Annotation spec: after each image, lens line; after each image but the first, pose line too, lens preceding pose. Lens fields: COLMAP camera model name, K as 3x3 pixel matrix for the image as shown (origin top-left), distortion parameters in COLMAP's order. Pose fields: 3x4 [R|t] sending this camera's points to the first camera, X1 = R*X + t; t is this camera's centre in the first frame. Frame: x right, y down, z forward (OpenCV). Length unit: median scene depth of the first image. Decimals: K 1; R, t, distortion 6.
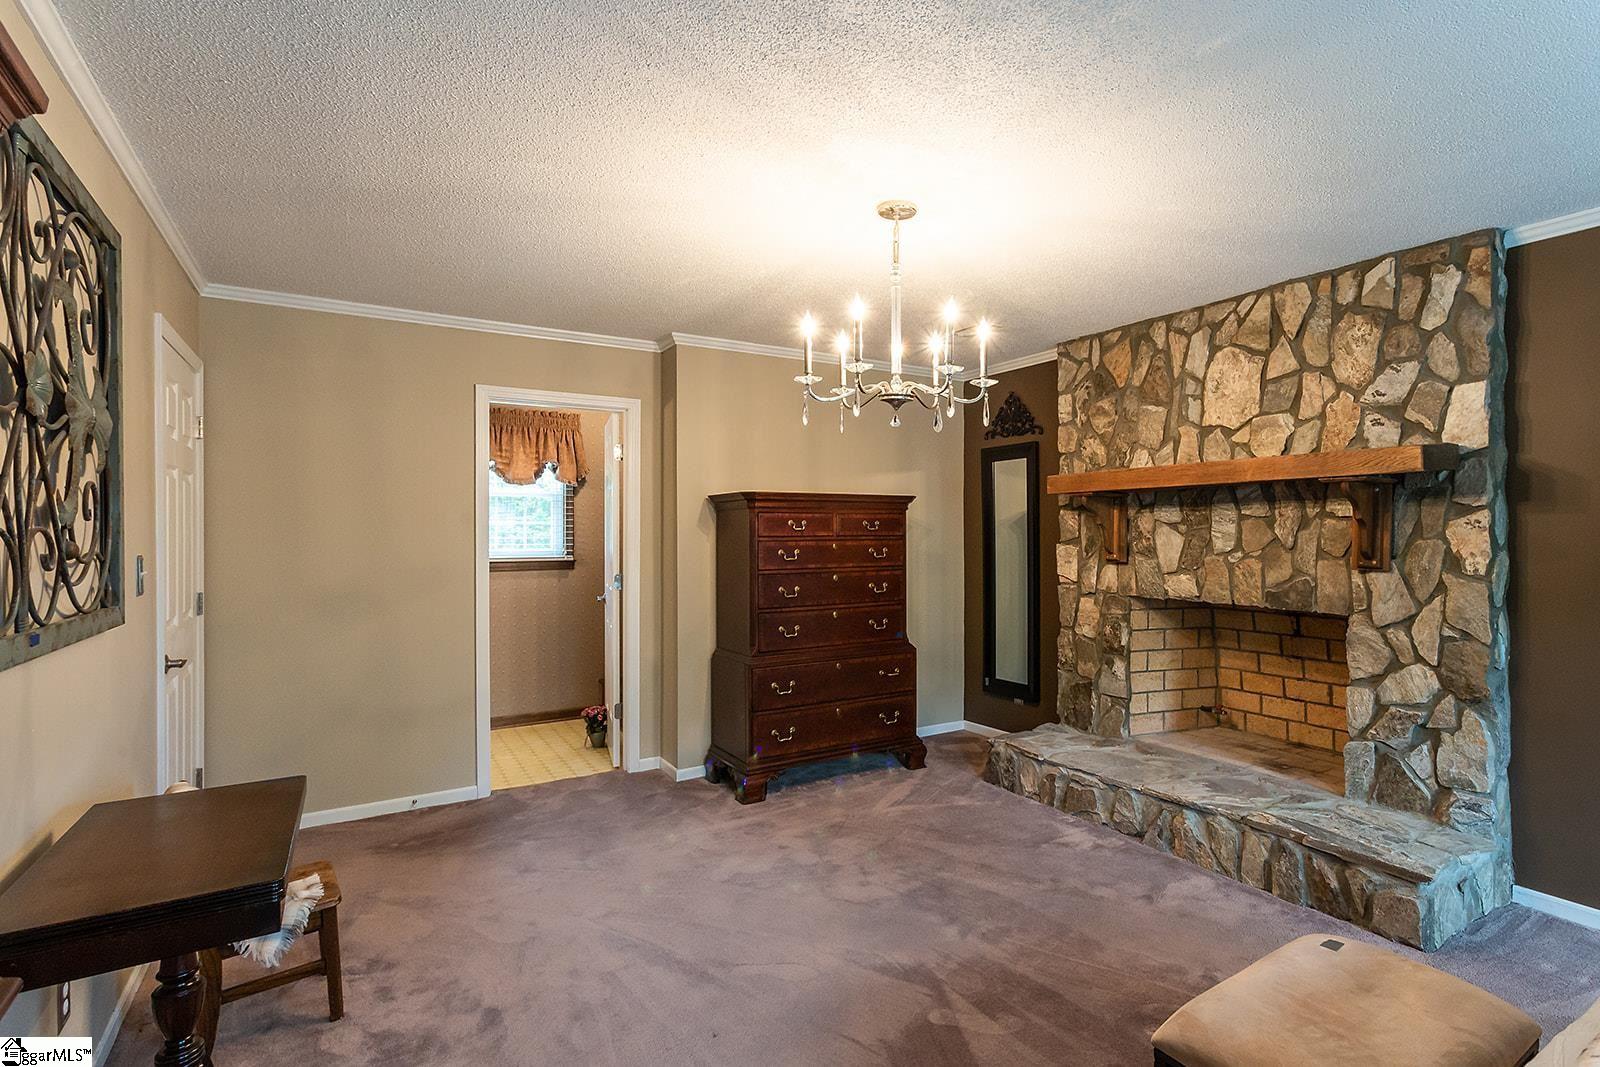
lens RADIAL K [[759.0, 0, 818.3], [0, 759.0, 533.1], [0, 0, 1]] dist [0.002408, 0.001993]
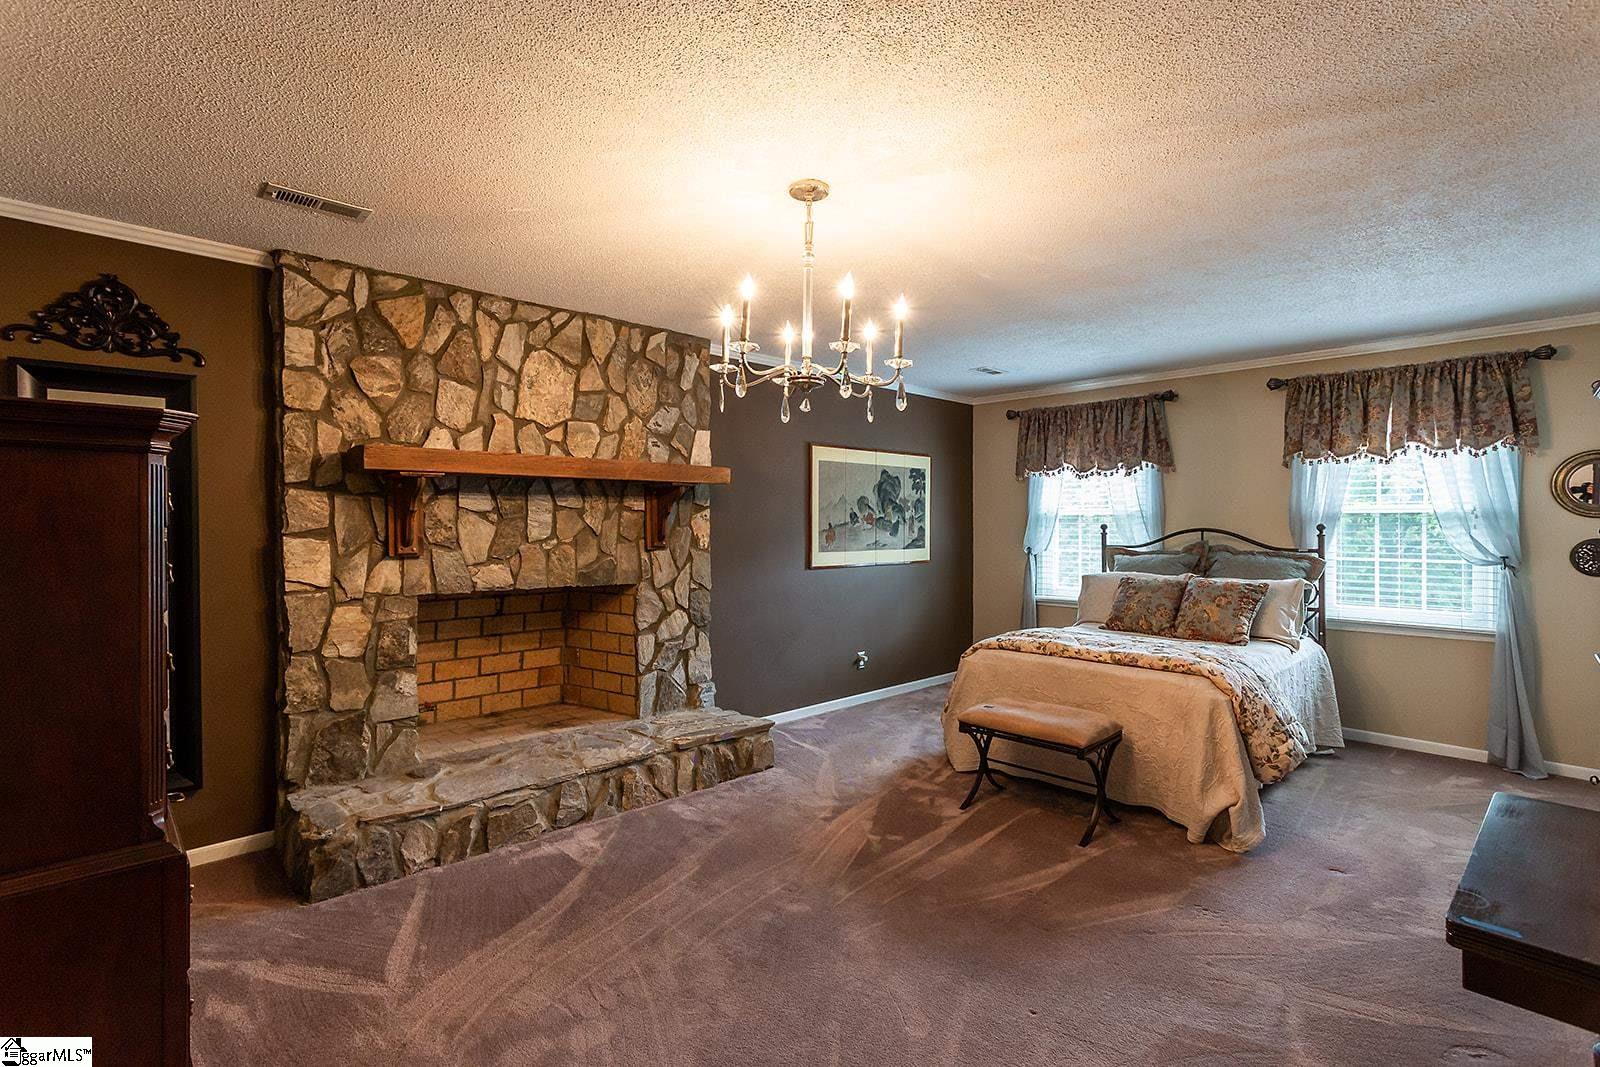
lens RADIAL K [[759.0, 0, 824.2], [0, 759.0, 527.3], [0, 0, 1]] dist [0.002408, 0.001993]
pose [[-0.211988, -0.003527, 0.977266, -0.604249], [-0.001778, 0.999993, 0.003223, 0.002846], [-0.977271, -0.001054, -0.211992, 0.844505]]
